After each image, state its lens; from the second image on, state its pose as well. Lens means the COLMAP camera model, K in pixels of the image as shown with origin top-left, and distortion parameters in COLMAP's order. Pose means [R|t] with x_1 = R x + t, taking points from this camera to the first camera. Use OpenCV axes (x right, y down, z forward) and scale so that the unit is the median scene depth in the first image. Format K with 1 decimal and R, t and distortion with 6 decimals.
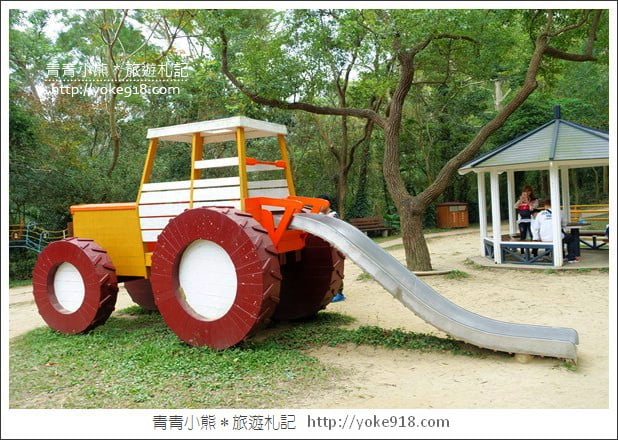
lens RADIAL K [[531.6, 0, 309.0], [0, 531.6, 220.0], [0, 0, 1]] dist [-0.000069, -0.001192]
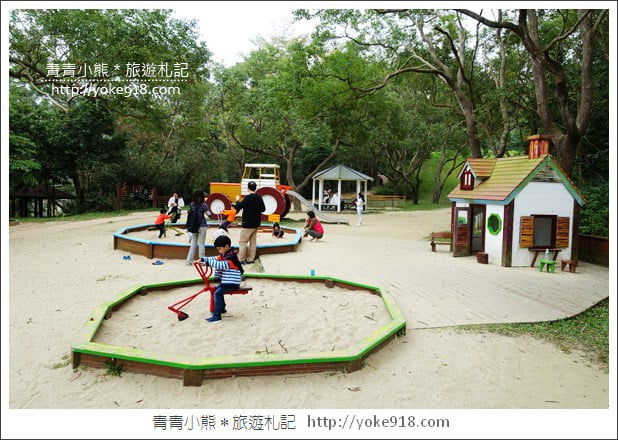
lens RADIAL K [[531.6, 0, 309.0], [0, 531.6, 220.0], [0, 0, 1]] dist [-0.000069, -0.001192]
pose [[0.899414, 0.039439, 0.435315, -1.022270], [-0.052822, 0.998429, 0.018680, 0.084158], [-0.433894, -0.039796, 0.900084, -1.695123]]
